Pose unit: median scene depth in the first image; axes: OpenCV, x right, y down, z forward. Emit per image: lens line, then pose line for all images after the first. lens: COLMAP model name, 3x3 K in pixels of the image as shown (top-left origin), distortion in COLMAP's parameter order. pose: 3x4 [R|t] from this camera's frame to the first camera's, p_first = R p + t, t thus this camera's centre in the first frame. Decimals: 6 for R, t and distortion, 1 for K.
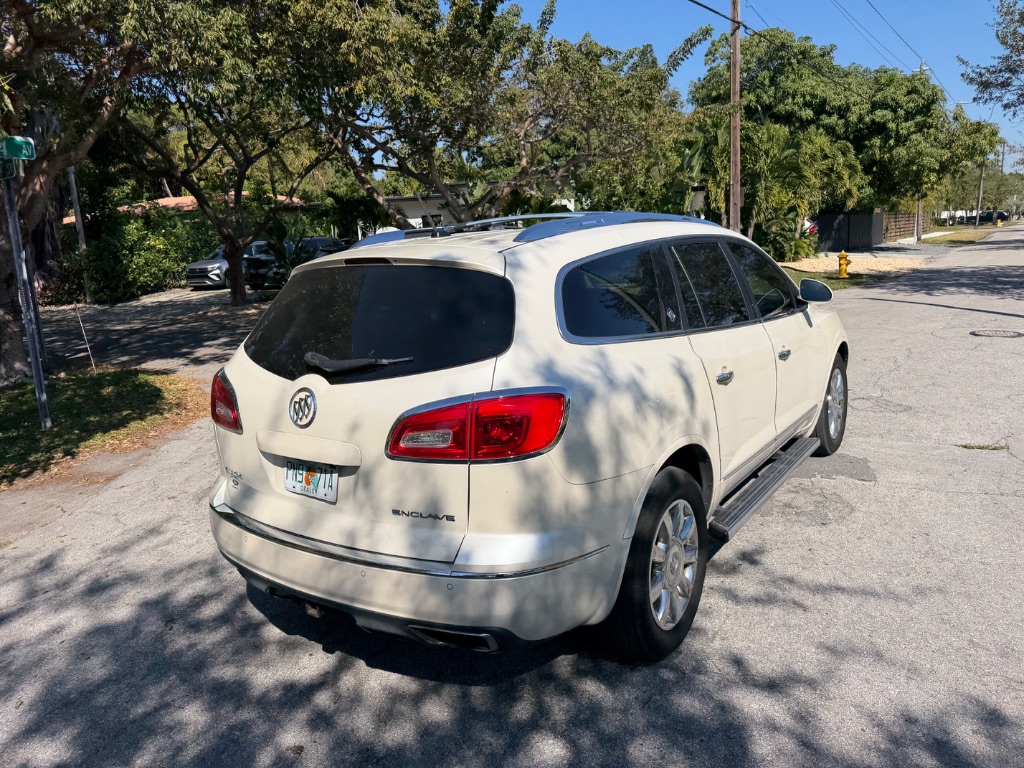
lens RADIAL K [[722.4, 0, 516.9], [0, 722.4, 379.9], [0, 0, 1]] dist [0.029352, -0.034873]
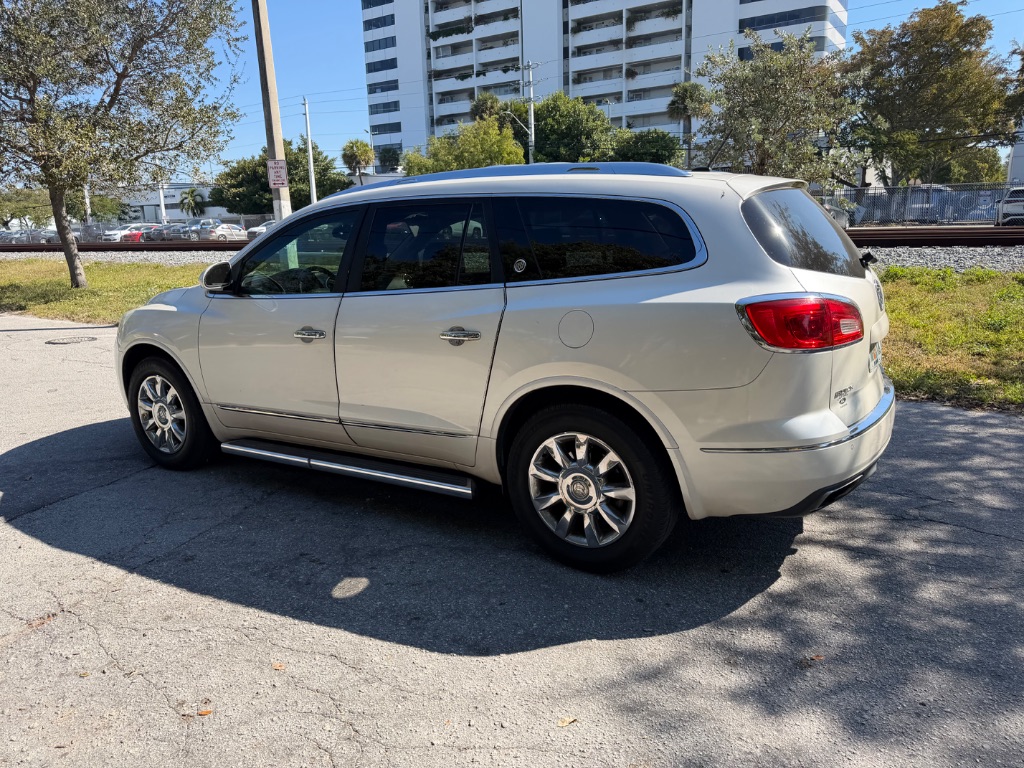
lens RADIAL K [[722.4, 0, 505.6], [0, 722.4, 382.9], [0, 0, 1]] dist [0.029352, -0.034873]
pose [[-0.039112, -0.162497, 0.985934, -1.300167], [0.219471, 0.961198, 0.167126, -0.142971], [-0.974835, 0.222921, -0.001931, 1.404757]]
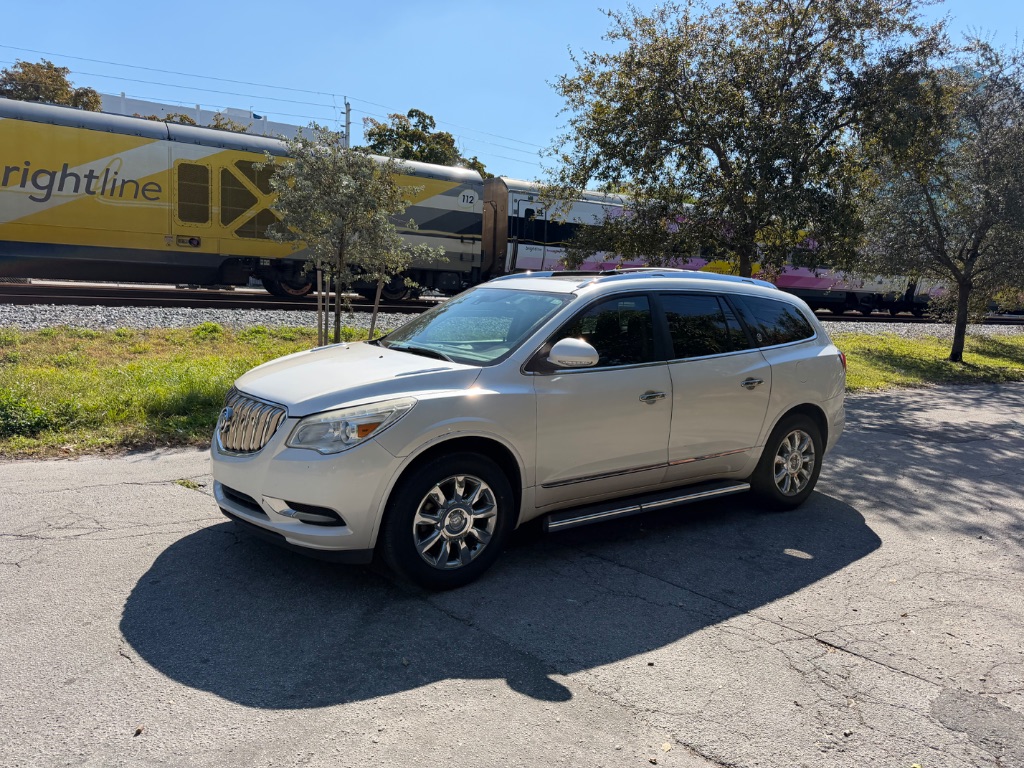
lens RADIAL K [[722.4, 0, 517.0], [0, 722.4, 385.8], [0, 0, 1]] dist [0.029352, -0.034873]
pose [[-0.939252, -0.040283, 0.340855, -0.268703], [0.065244, 0.954027, 0.292535, -0.573925], [-0.336969, 0.297003, -0.893443, 3.167525]]
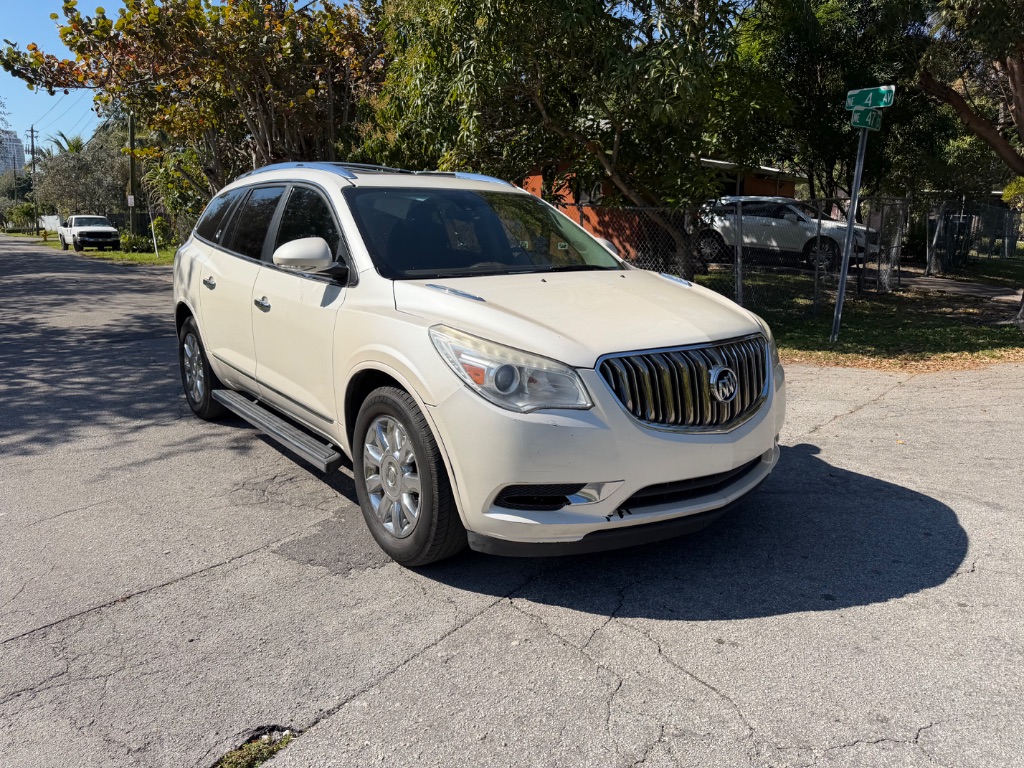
lens RADIAL K [[722.4, 0, 515.2], [0, 722.4, 386.2], [0, 0, 1]] dist [0.029352, -0.034873]
pose [[-0.305179, 0.255517, -0.917375, 1.615653], [-0.169440, 0.933390, 0.316344, -0.406877], [0.937100, 0.251981, -0.241556, 2.152184]]
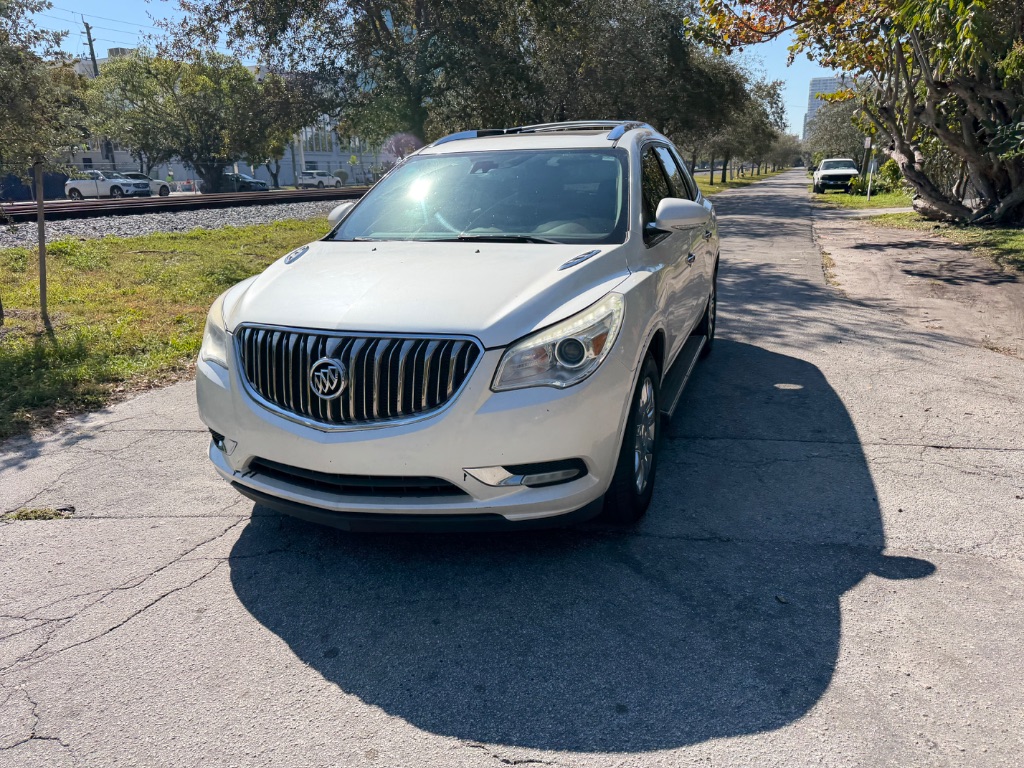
lens RADIAL K [[722.4, 0, 516.3], [0, 722.4, 383.2], [0, 0, 1]] dist [0.029352, -0.034873]
pose [[-0.963896, 0.146232, -0.222531, 0.659224], [0.028412, 0.887421, 0.460083, -0.534369], [0.264757, 0.437150, -0.859537, 2.956815]]
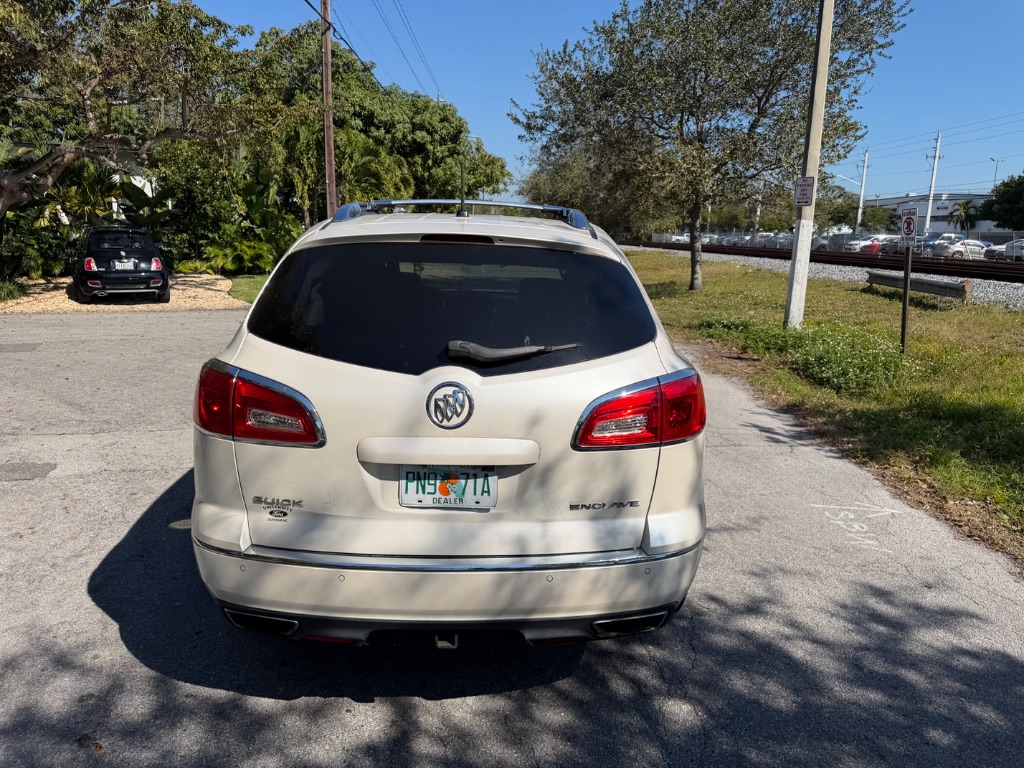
lens RADIAL K [[722.4, 0, 514.8], [0, 722.4, 379.0], [0, 0, 1]] dist [0.029352, -0.034873]
pose [[0.803602, -0.043483, 0.593577, -0.620683], [0.043852, 0.998943, 0.013811, -0.000815], [-0.593549, 0.014931, 0.804659, 0.225646]]
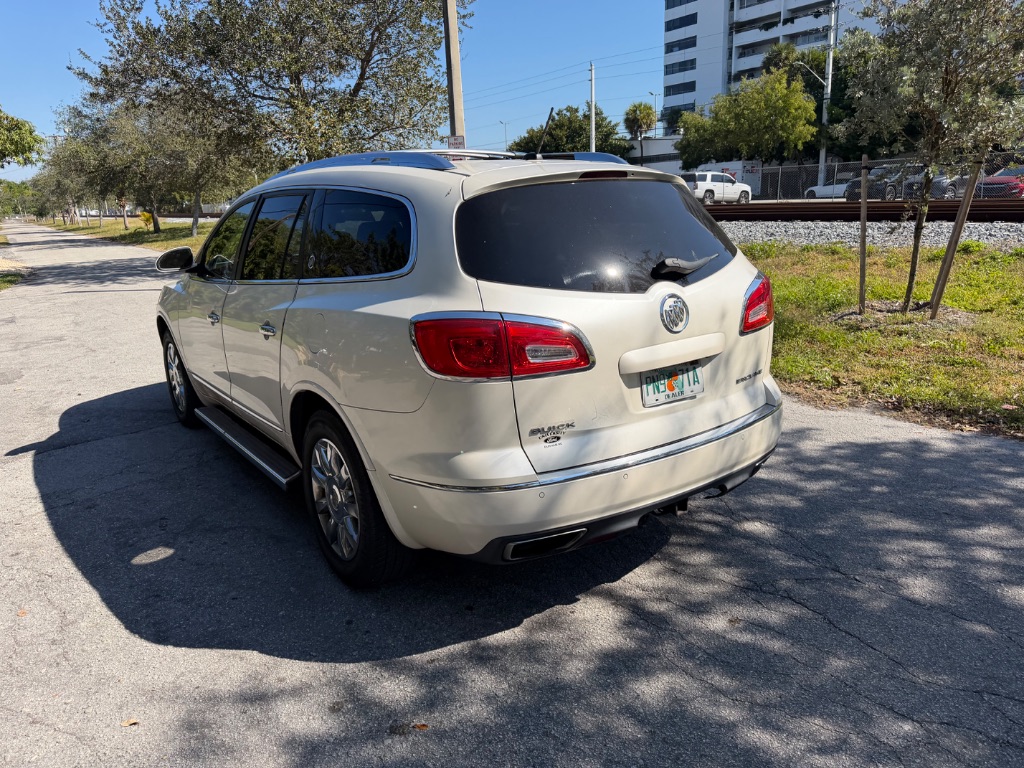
lens RADIAL K [[722.4, 0, 512.2], [0, 722.4, 388.5], [0, 0, 1]] dist [0.029352, -0.034873]
pose [[0.340006, -0.200961, 0.918700, -1.119403], [0.198118, 0.970283, 0.138922, -0.038403], [-0.919318, 0.134777, 0.369716, 0.712899]]
